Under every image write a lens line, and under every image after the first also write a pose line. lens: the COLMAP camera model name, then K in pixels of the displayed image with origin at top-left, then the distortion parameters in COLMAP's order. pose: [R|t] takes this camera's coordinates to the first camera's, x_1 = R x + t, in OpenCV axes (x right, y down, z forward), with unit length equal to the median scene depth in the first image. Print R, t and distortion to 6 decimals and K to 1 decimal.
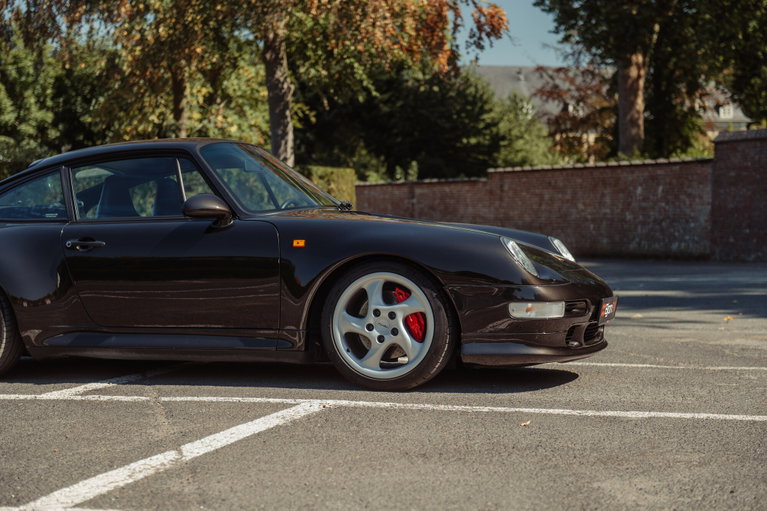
lens RADIAL K [[4788.5, 0, 383.5], [0, 4788.5, 255.5], [0, 0, 1]] dist [1.990420, -2.552234]
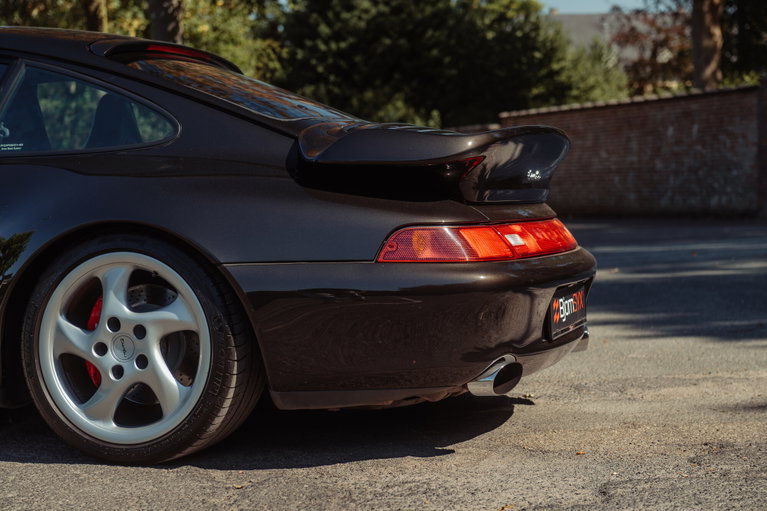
lens RADIAL K [[2952.0, 0, 383.5], [0, 2952.0, 255.5], [0, 0, 1]] dist [0.912683, -2.556542]
pose [[0.993895, -0.024455, -0.107589, 0.058401], [0.026031, 0.999573, 0.013262, -0.000901], [0.107219, -0.015982, 0.994107, 0.510809]]
